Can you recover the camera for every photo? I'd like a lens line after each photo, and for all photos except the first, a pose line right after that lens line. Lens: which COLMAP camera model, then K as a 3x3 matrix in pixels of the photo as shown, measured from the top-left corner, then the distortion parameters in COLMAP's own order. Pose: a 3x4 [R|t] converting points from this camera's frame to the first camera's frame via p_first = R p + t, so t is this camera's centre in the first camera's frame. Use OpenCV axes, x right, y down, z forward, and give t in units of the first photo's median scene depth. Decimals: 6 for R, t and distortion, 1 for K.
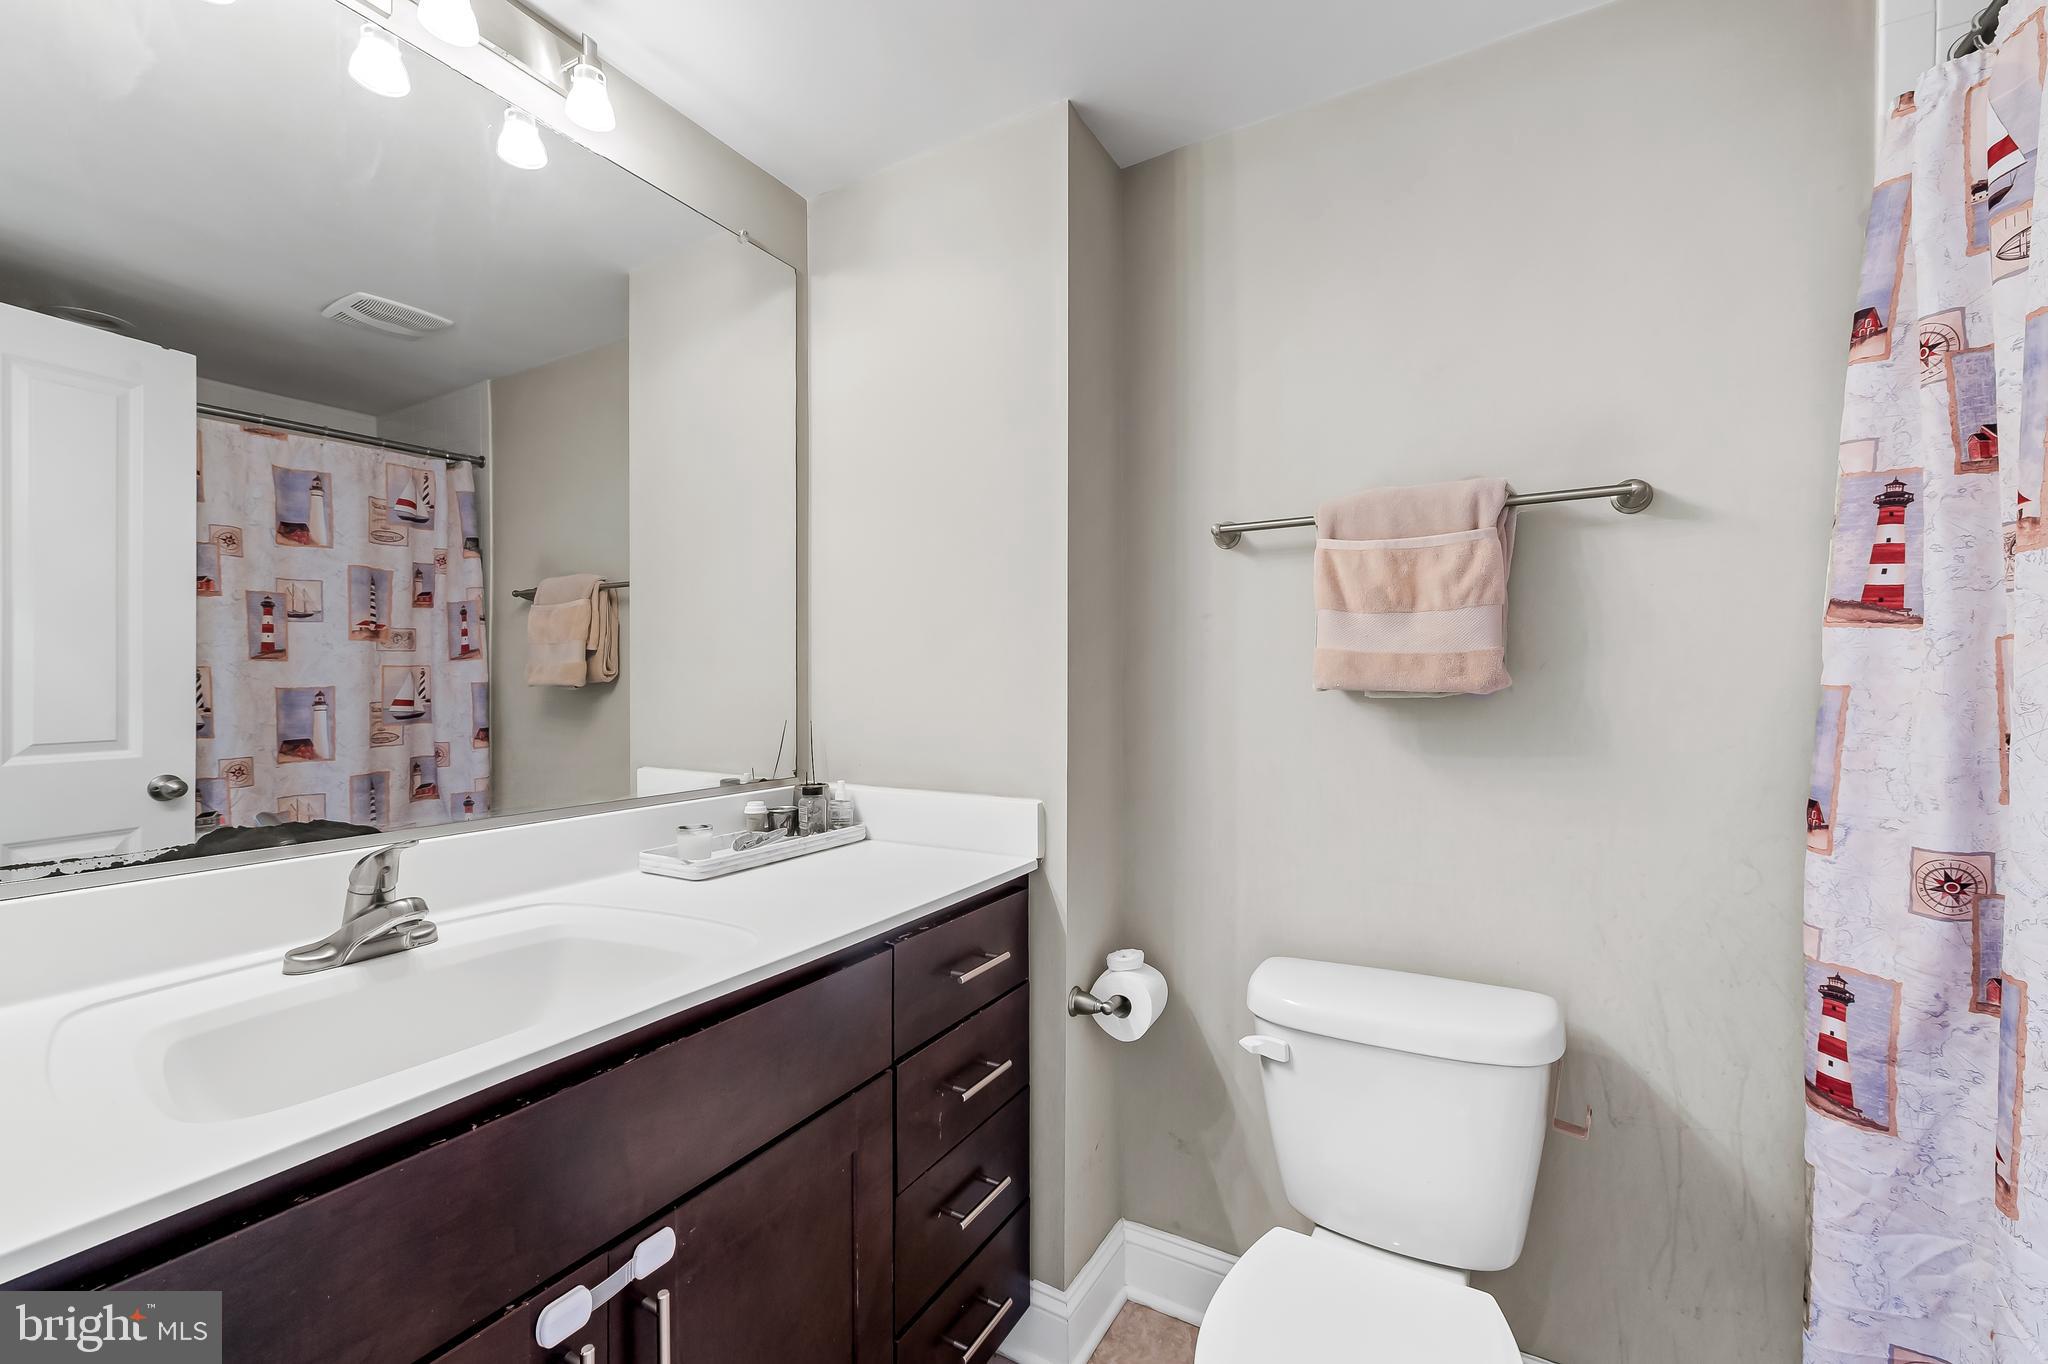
lens RADIAL K [[822.9, 0, 1034.6], [0, 822.9, 684.1], [0, 0, 1]] dist [0.006925, -0.001572]
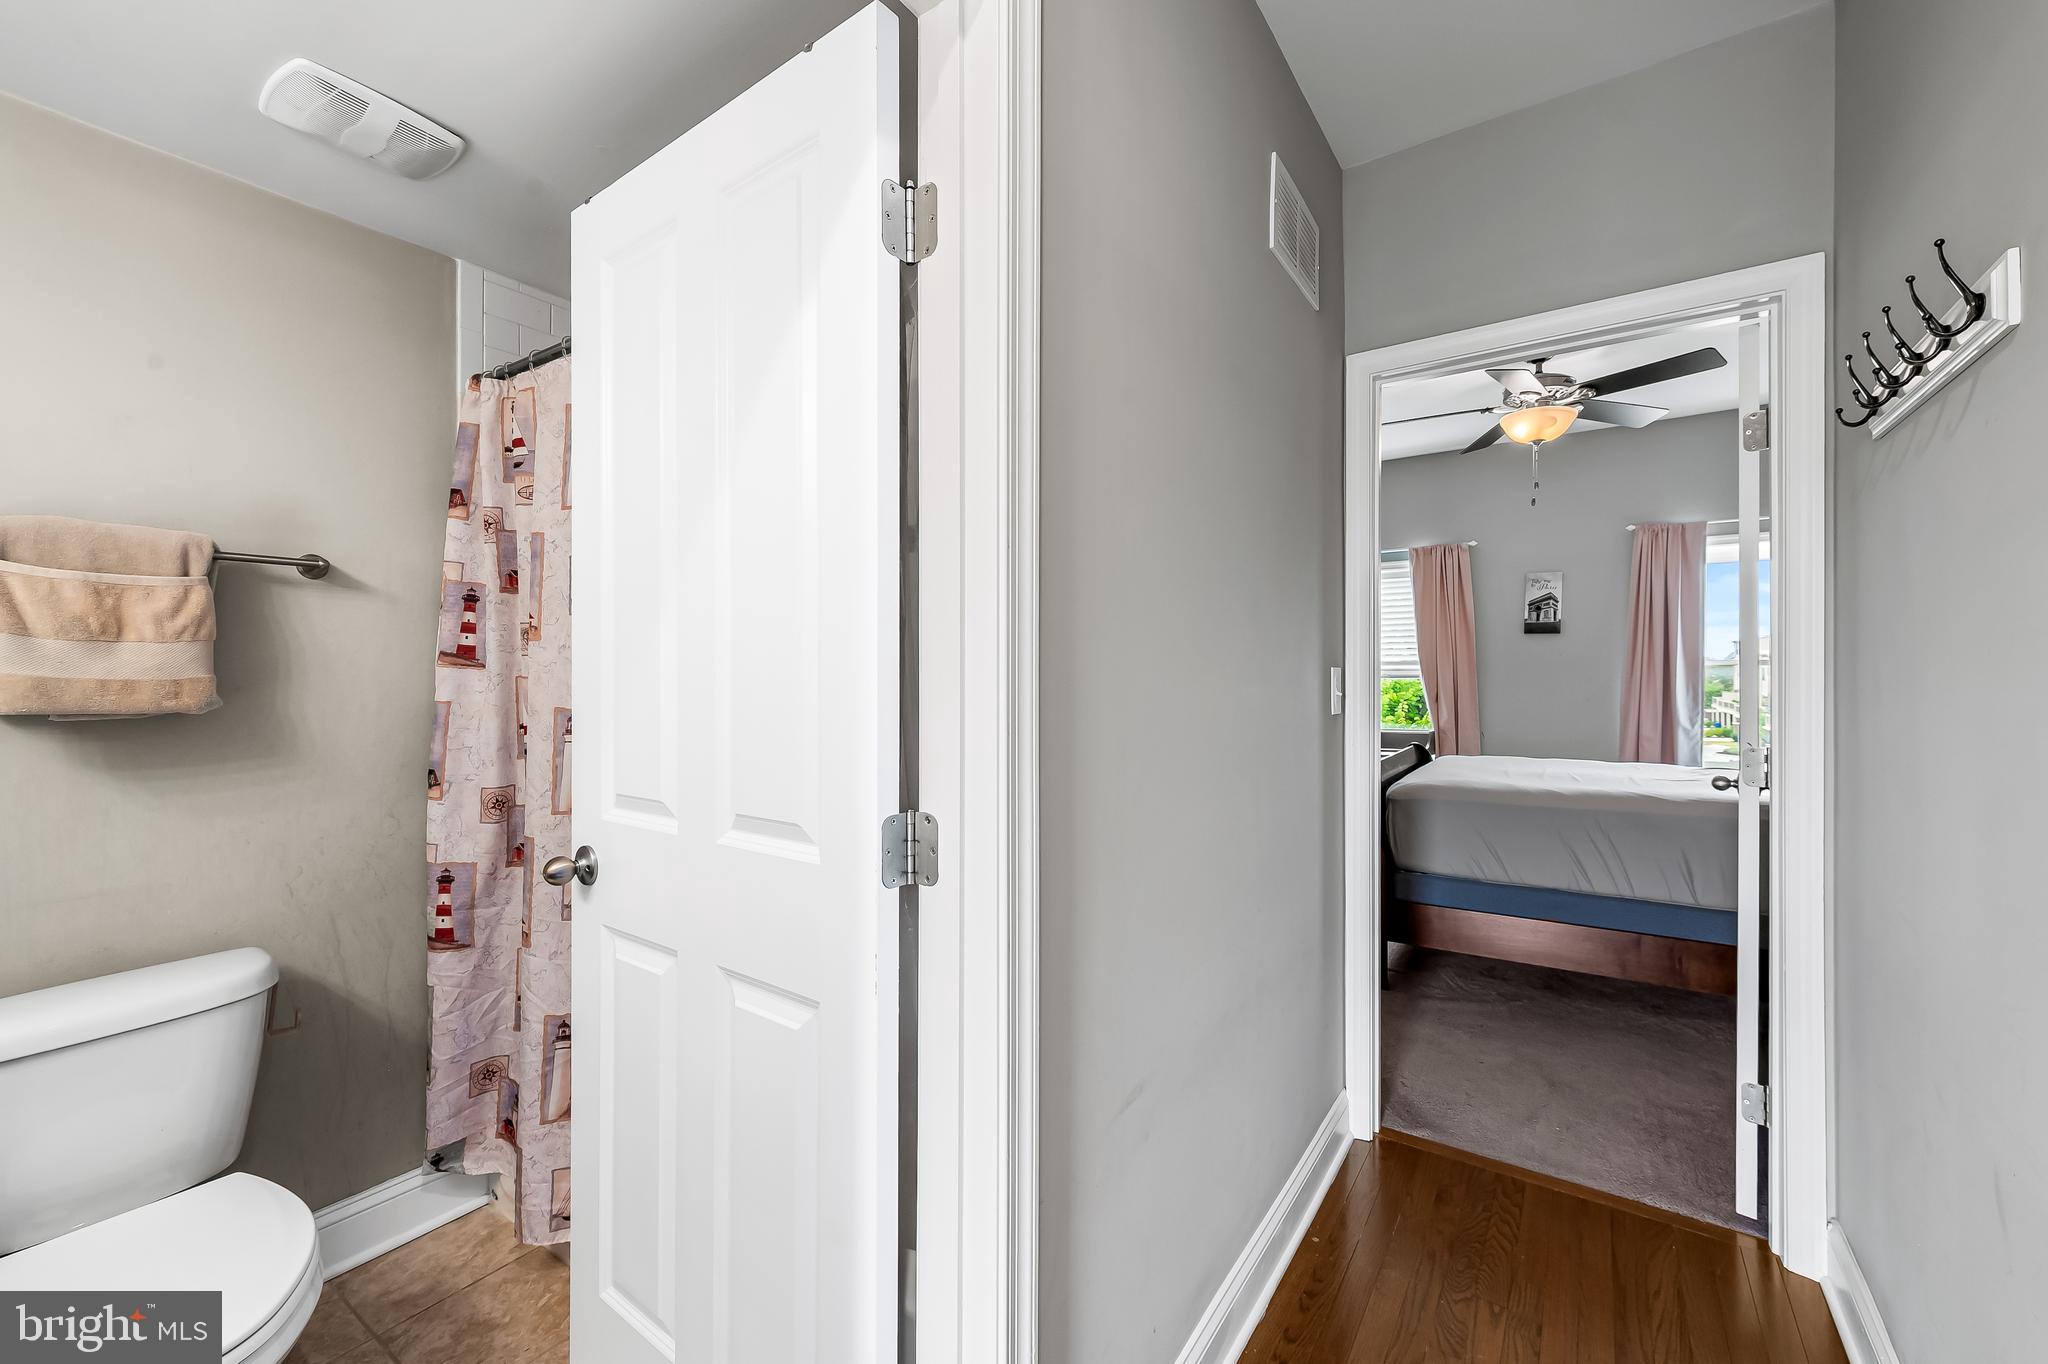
lens RADIAL K [[822.9, 0, 1030.4], [0, 822.9, 681.3], [0, 0, 1]] dist [0.006925, -0.001572]
pose [[0.093777, 0.000985, 0.995593, -0.634592], [0.006499, 0.999978, -0.001602, -0.029534], [-0.995572, 0.006621, 0.093769, -0.382509]]
